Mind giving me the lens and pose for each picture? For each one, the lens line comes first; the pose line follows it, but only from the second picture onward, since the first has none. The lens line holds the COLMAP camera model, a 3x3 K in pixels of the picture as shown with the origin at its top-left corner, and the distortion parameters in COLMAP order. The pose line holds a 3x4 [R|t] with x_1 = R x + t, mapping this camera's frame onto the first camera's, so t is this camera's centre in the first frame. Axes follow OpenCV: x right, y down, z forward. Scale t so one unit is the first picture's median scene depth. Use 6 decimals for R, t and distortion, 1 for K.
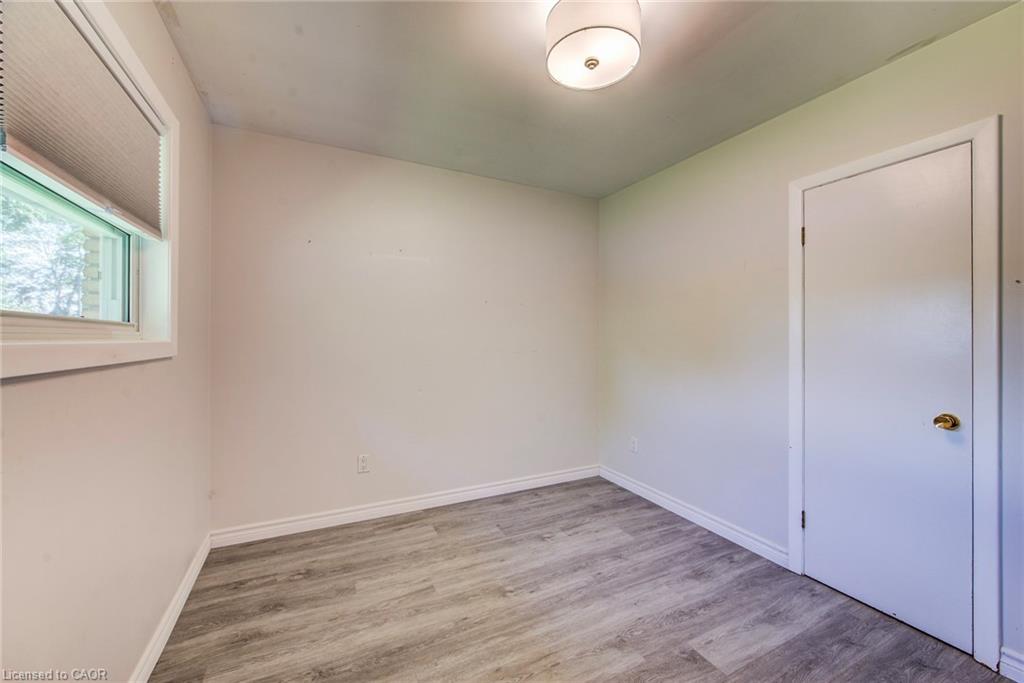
lens RADIAL K [[398.6, 0, 516.1], [0, 398.6, 341.8], [0, 0, 1]] dist [-0.001754, -0.000380]
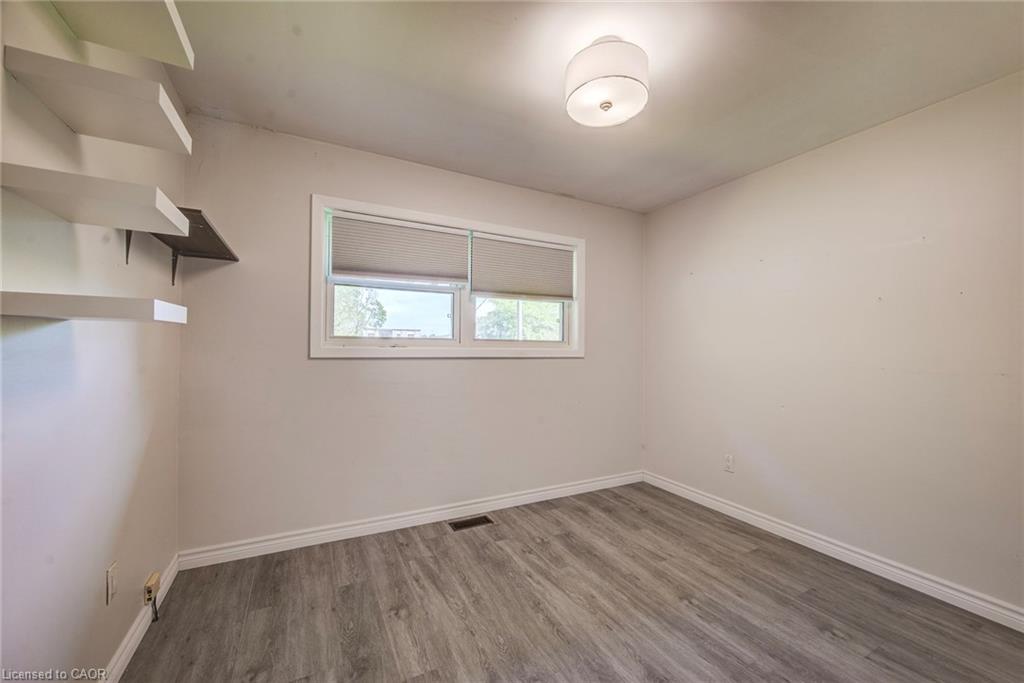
lens RADIAL K [[398.6, 0, 516.1], [0, 398.6, 341.8], [0, 0, 1]] dist [-0.001754, -0.000380]
pose [[0.018194, -0.023224, -0.999565, 0.888019], [-0.020339, 0.999515, -0.023593, 0.013231], [0.999628, 0.020759, 0.017713, 0.488493]]
